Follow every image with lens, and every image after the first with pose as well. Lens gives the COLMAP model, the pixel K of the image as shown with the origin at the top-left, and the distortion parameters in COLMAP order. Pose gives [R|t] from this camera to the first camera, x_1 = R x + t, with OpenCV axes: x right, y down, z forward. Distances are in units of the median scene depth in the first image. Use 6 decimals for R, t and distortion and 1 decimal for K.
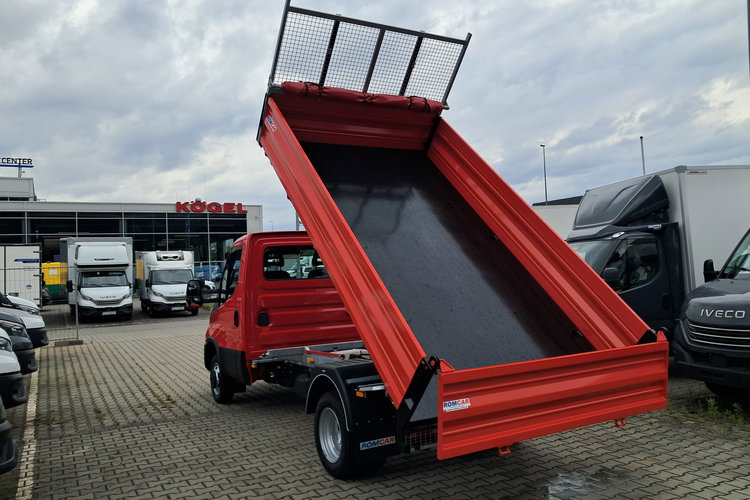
lens RADIAL K [[590.3, 0, 375.0], [0, 590.3, 250.0], [0, 0, 1]] dist [-0.003004, 0.001071]
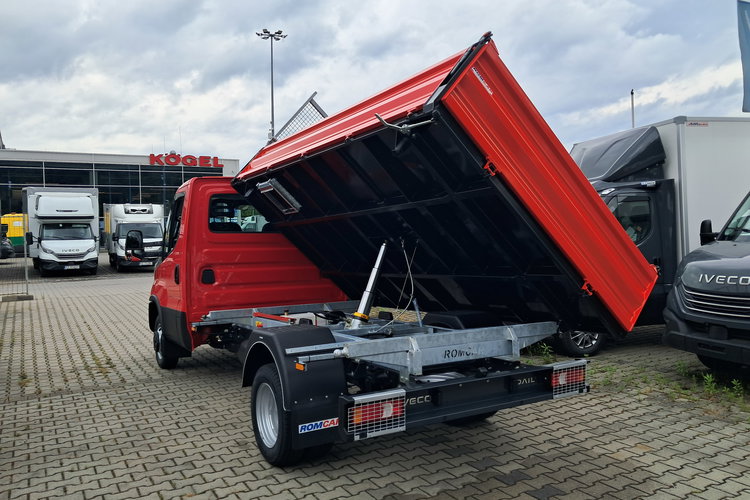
lens RADIAL K [[593.0, 0, 375.0], [0, 593.0, 250.0], [0, 0, 1]] dist [0.000656, 0.006559]
pose [[0.999255, 0.019257, 0.033441, 0.025094], [-0.021510, 0.997428, 0.068376, 0.010454], [-0.032038, -0.069045, 0.997099, 0.097762]]
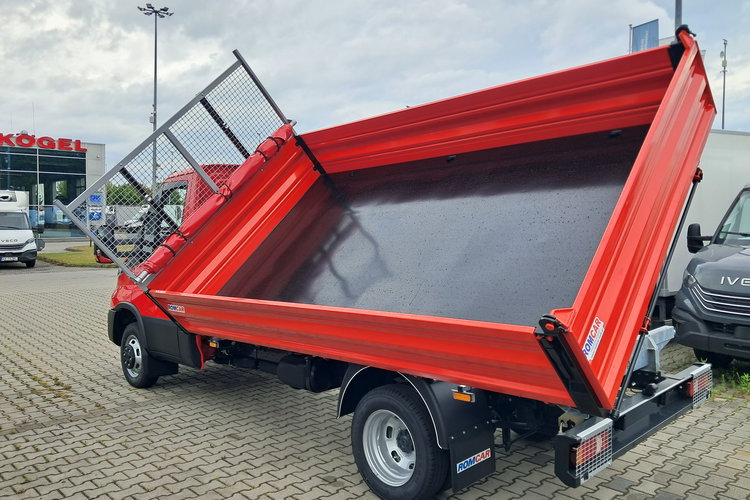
lens RADIAL K [[596.8, 0, 388.4], [0, 596.8, 245.3], [0, 0, 1]] dist [0.006271, -0.005795]
pose [[0.964535, 0.028417, 0.262421, -0.155445], [-0.045930, 0.997090, 0.060845, 0.014389], [-0.259929, -0.070740, 0.963033, 0.183279]]
